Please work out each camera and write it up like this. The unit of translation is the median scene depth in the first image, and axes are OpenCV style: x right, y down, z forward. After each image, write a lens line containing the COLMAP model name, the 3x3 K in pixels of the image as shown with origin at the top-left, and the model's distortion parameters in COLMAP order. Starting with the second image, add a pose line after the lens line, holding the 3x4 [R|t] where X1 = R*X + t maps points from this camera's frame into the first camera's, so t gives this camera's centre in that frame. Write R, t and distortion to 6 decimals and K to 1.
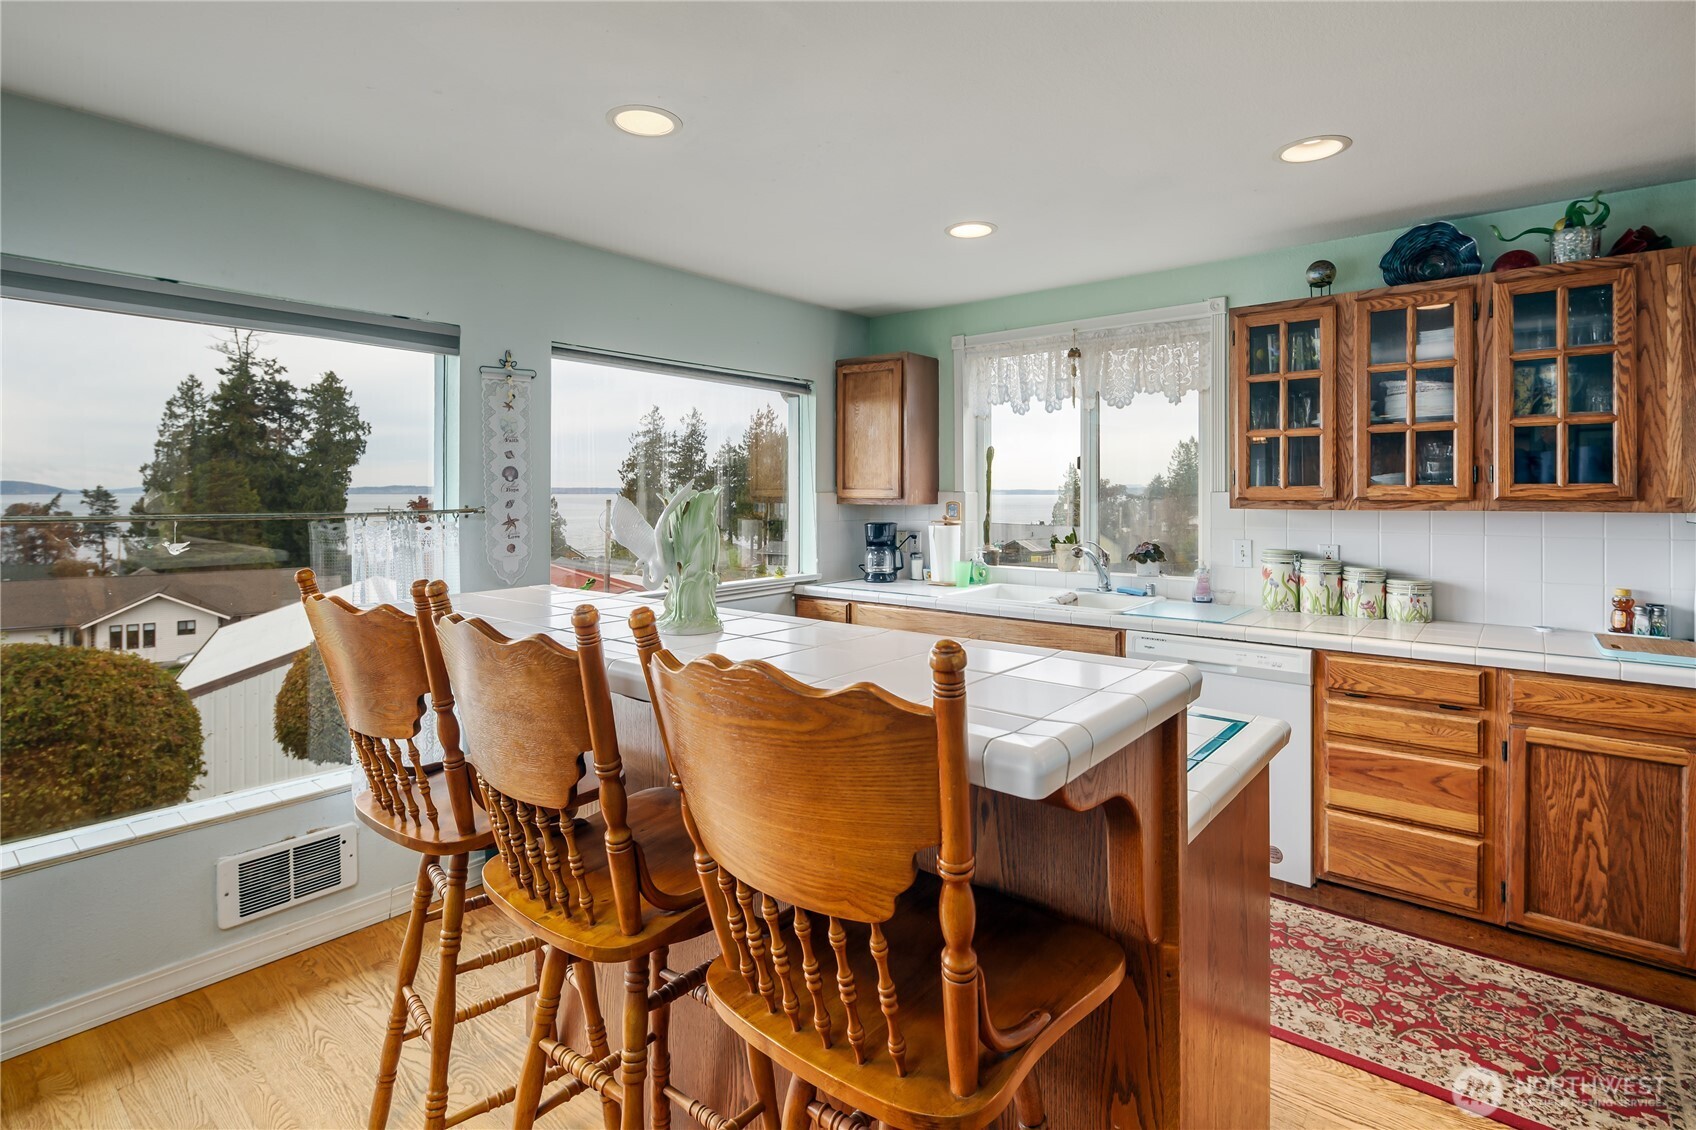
lens RADIAL K [[826.5, 0, 846.5], [0, 826.5, 495.0], [0, 0, 1]] dist [0.004518, -0.005121]
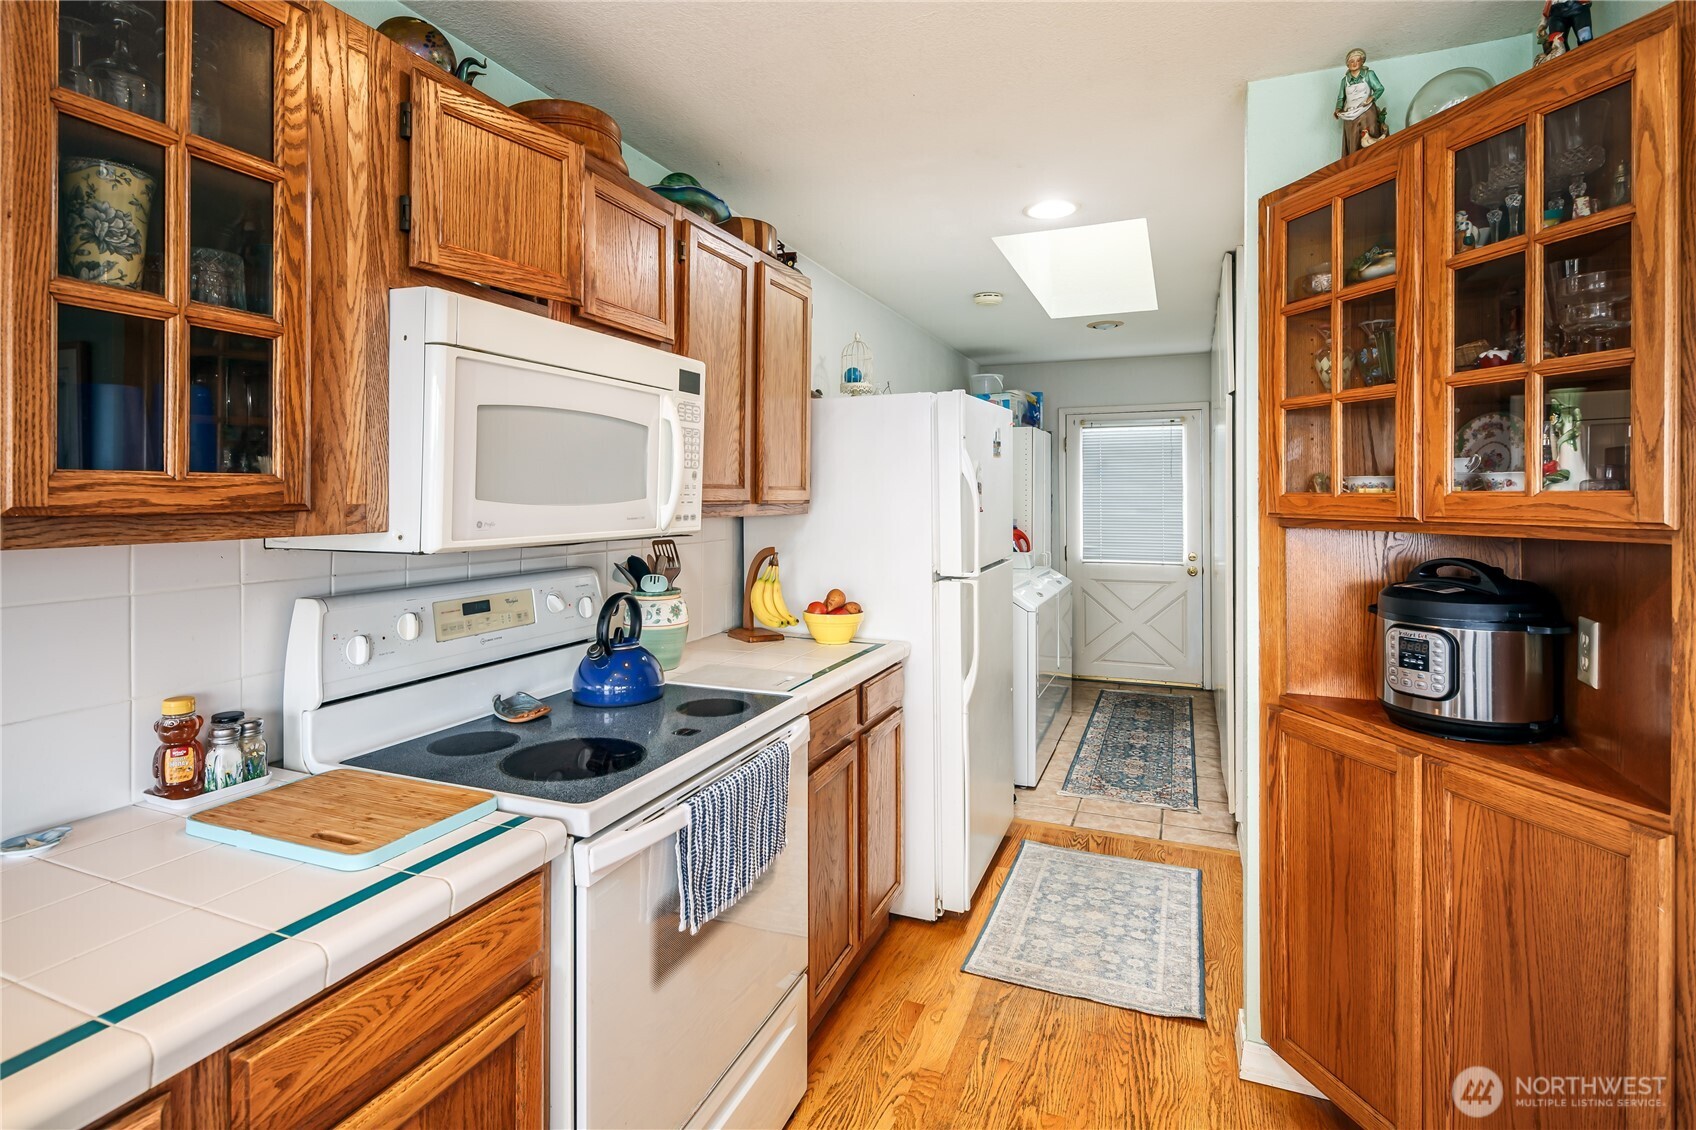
lens RADIAL K [[826.5, 0, 829.8], [0, 826.5, 497.5], [0, 0, 1]] dist [0.004518, -0.005121]
pose [[-0.290345, -0.003374, 0.956916, 0.369801], [0.000626, 0.999993, 0.003716, -0.002493], [-0.956922, 0.001678, -0.290341, 0.761603]]
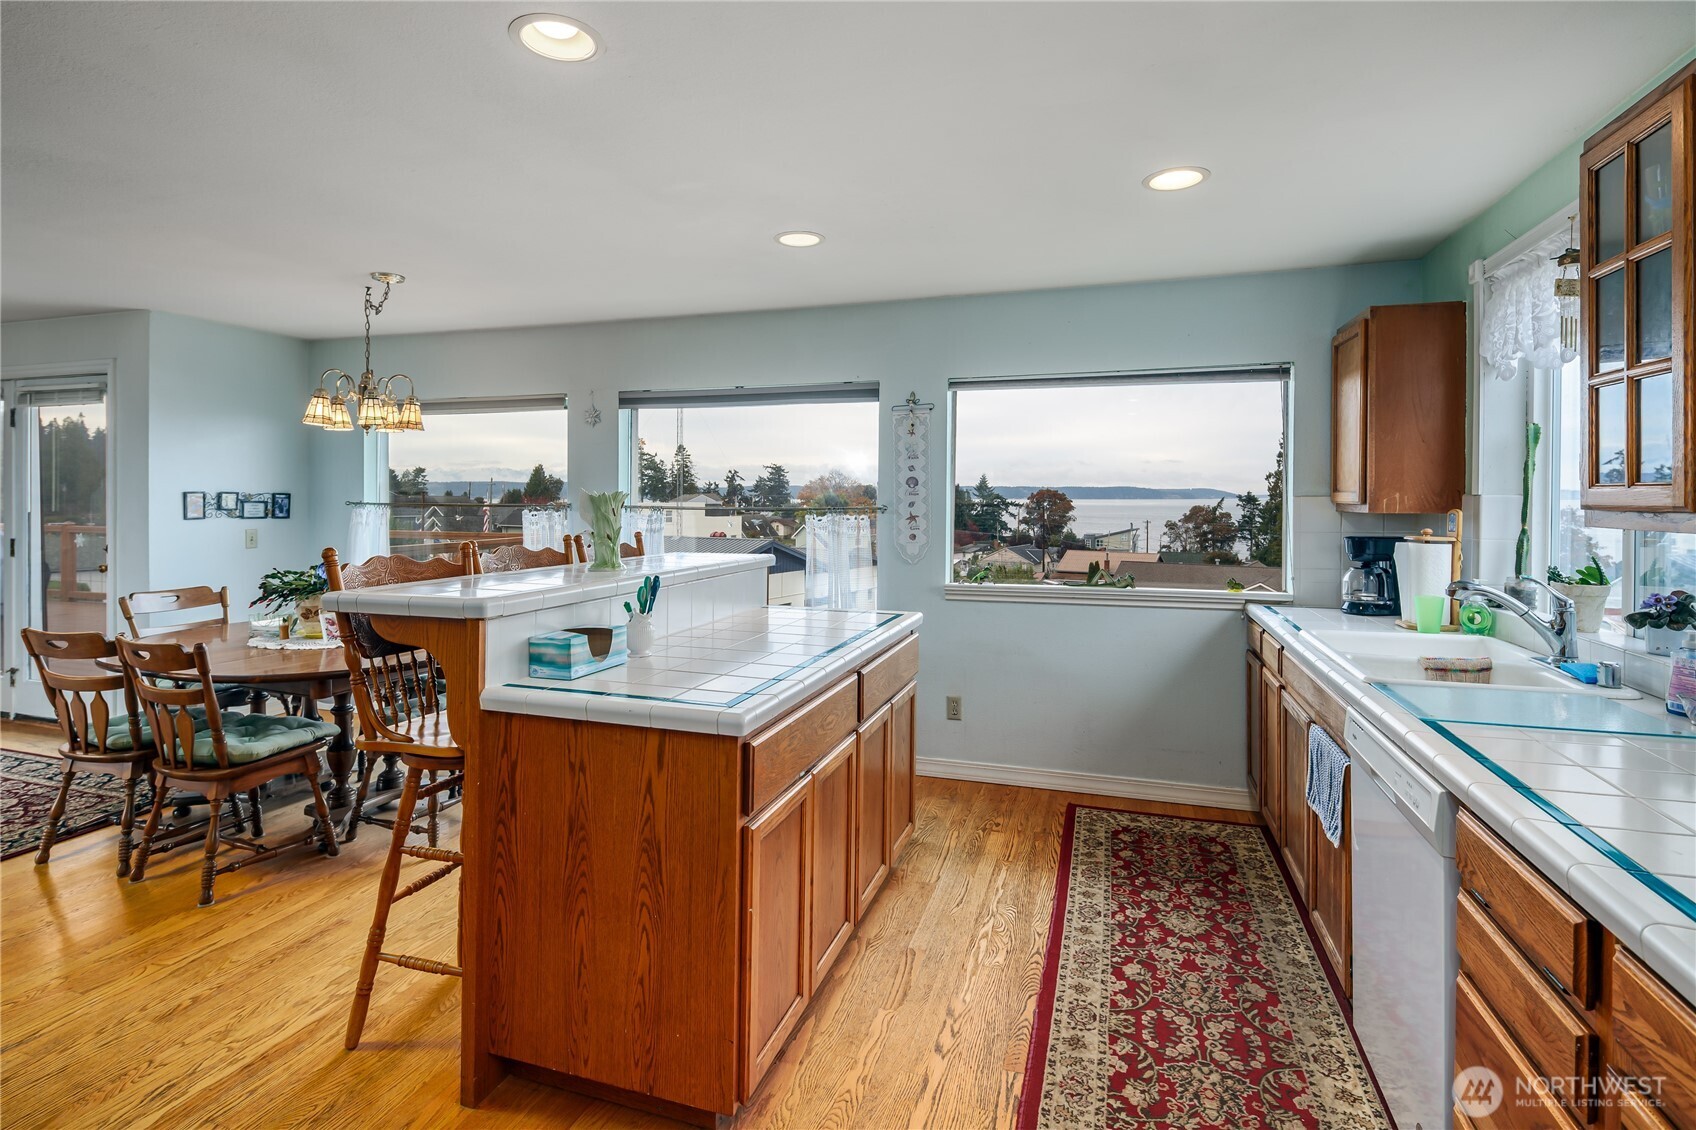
lens RADIAL K [[826.5, 0, 837.1], [0, 826.5, 499.0], [0, 0, 1]] dist [0.004518, -0.005121]
pose [[0.357318, 0.002762, -0.933979, 0.906871], [-0.004025, 0.999991, 0.001418, 0.000418], [0.933974, 0.003252, 0.357326, 0.436243]]
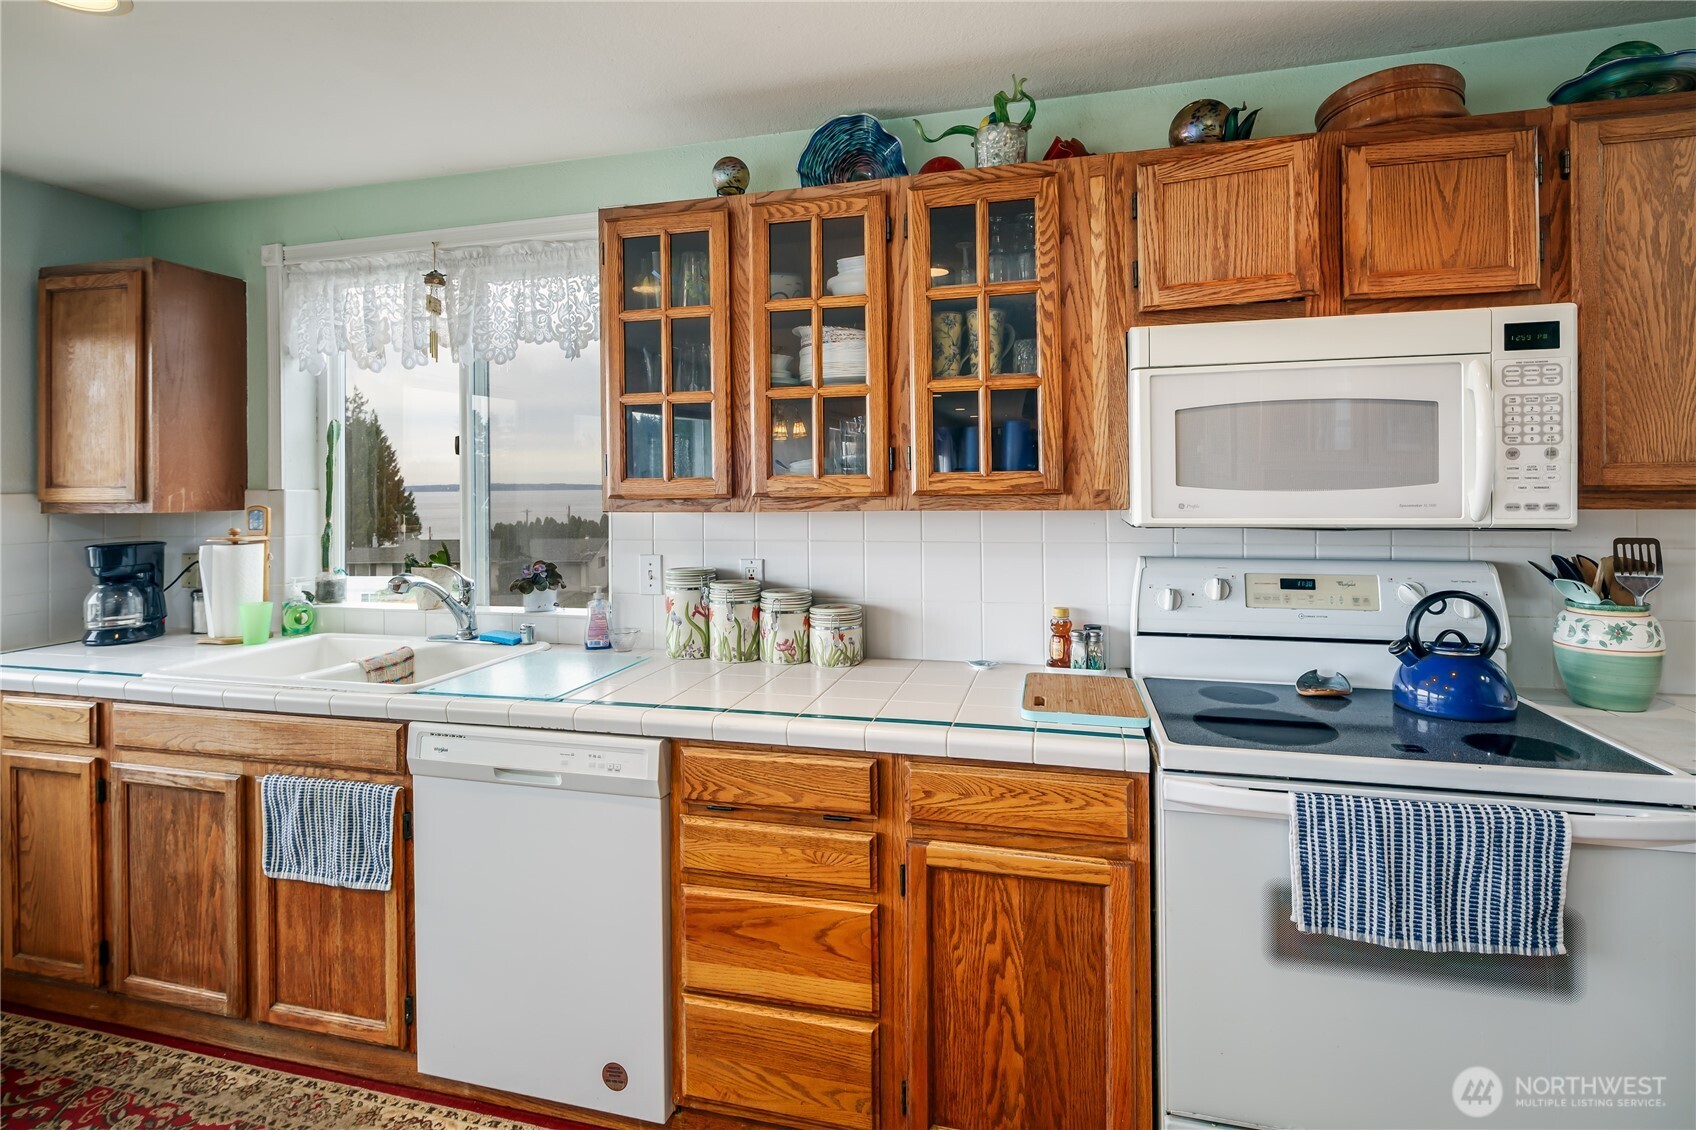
lens RADIAL K [[826.5, 0, 857.9], [0, 826.5, 480.5], [0, 0, 1]] dist [0.004518, -0.005121]
pose [[0.905994, -0.006580, 0.423239, 0.428635], [0.011227, 0.999901, -0.008489, -0.001075], [-0.423141, 0.012443, 0.905978, 0.367213]]
